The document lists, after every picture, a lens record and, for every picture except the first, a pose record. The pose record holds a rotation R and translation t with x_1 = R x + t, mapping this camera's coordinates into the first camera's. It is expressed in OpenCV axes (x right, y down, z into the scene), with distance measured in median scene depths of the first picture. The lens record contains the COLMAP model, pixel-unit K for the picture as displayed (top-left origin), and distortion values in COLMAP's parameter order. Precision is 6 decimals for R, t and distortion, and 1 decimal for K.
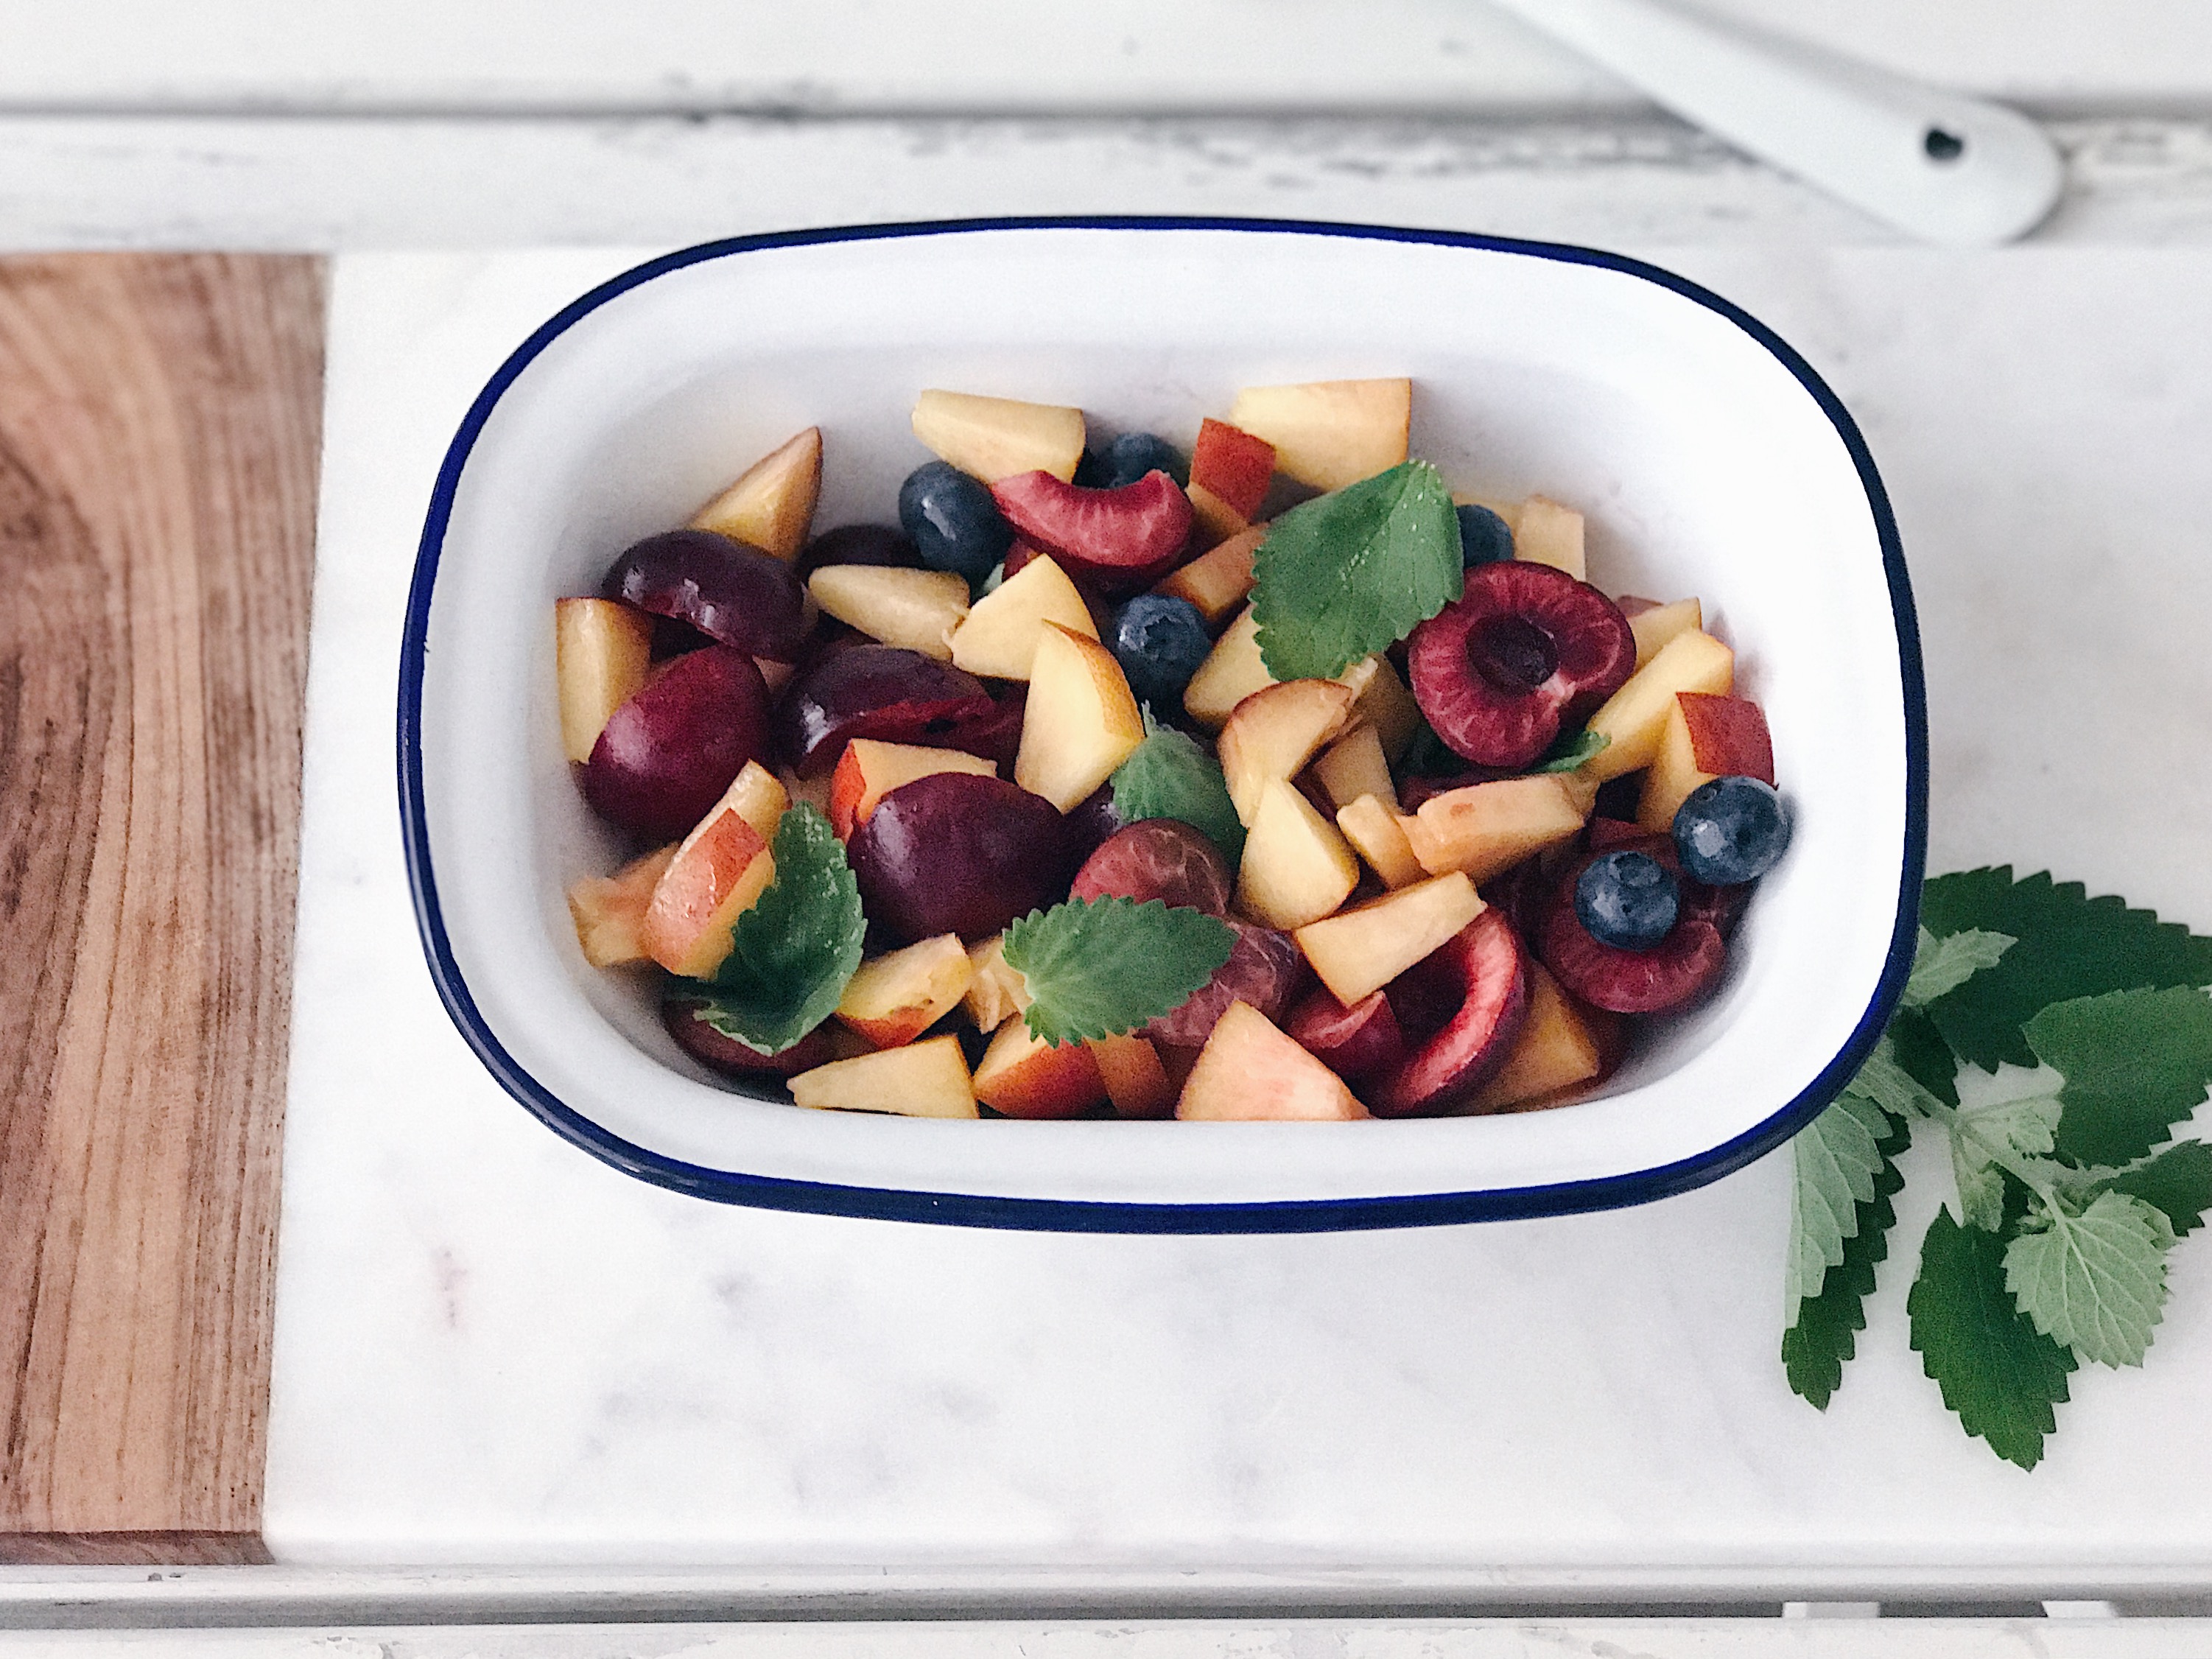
lens RADIAL K [[3625.3, 0, 1106.8], [0, 3625.3, 830.2], [0, 0, 1]] dist [0.029151, 0.000000]
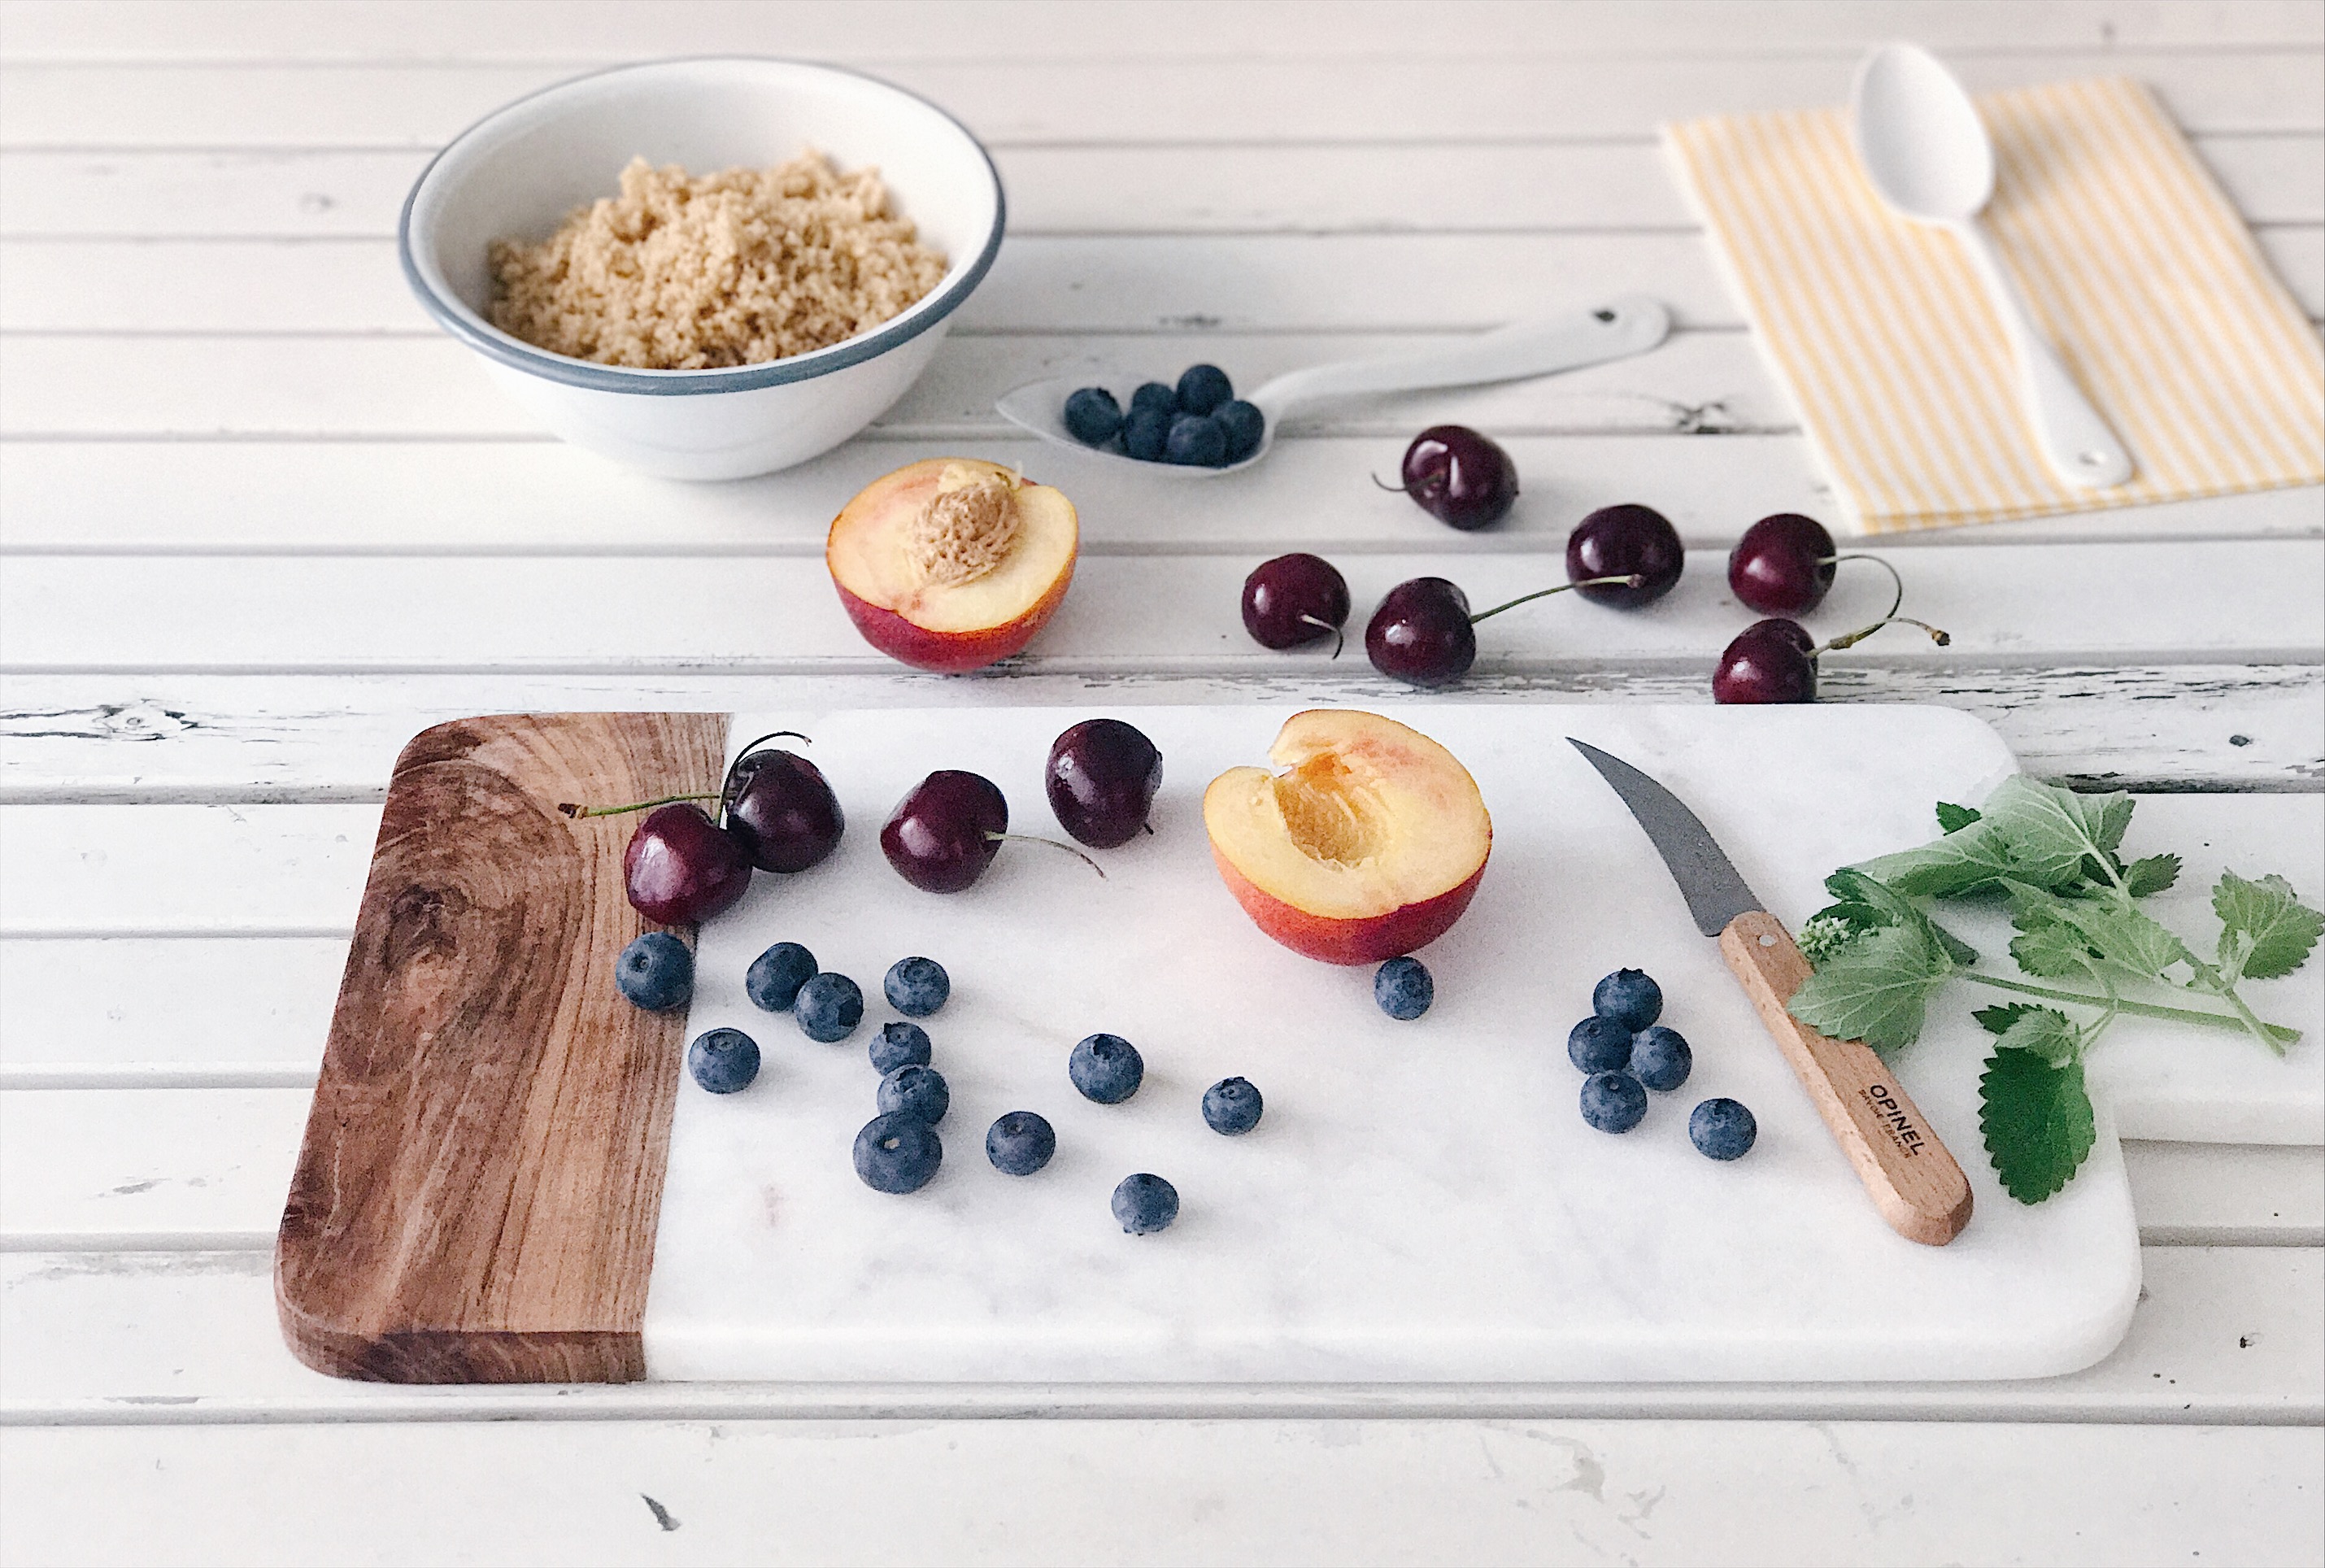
lens RADIAL K [[3867.8, 0, 1161.6], [0, 3867.8, 783.4], [0, 0, 1]] dist [-0.030035, 0.000000]
pose [[0.999345, -0.007443, -0.035406, 0.043015], [-0.012439, 0.848267, -0.529423, 0.826296], [0.033975, 0.529517, 0.847619, -0.473182]]
